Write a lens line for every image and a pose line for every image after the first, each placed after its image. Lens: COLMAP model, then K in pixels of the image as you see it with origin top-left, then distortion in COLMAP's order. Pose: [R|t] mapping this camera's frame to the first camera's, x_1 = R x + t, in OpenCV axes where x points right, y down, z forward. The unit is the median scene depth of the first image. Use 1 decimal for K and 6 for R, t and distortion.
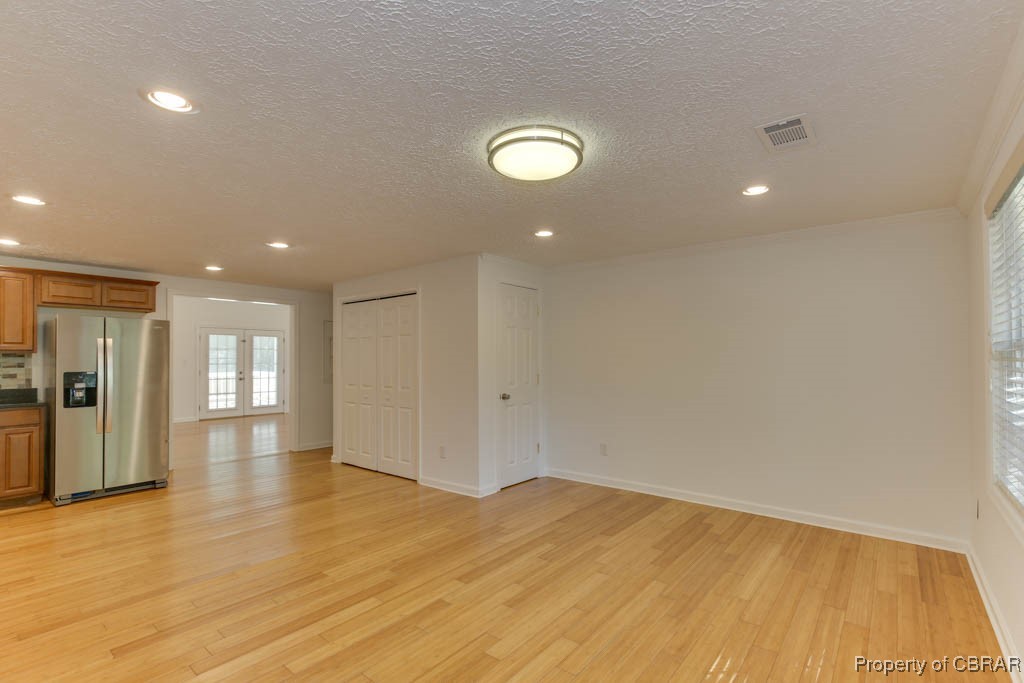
lens RADIAL K [[474.0, 0, 521.0], [0, 474.0, 355.3], [0, 0, 1]] dist [-0.003683, -0.000111]
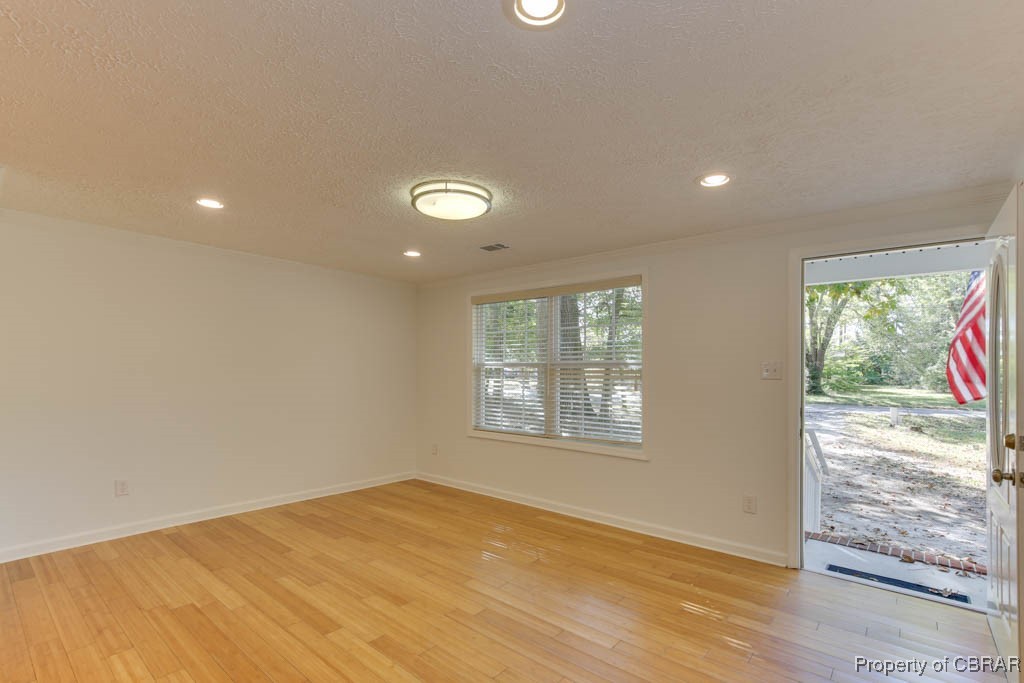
lens RADIAL K [[474.0, 0, 496.6], [0, 474.0, 367.8], [0, 0, 1]] dist [-0.003683, -0.000111]
pose [[0.050667, 0.009836, 0.998667, -0.827349], [-0.018496, 0.999789, -0.008909, 0.006707], [-0.998544, -0.018020, 0.050838, 0.578120]]
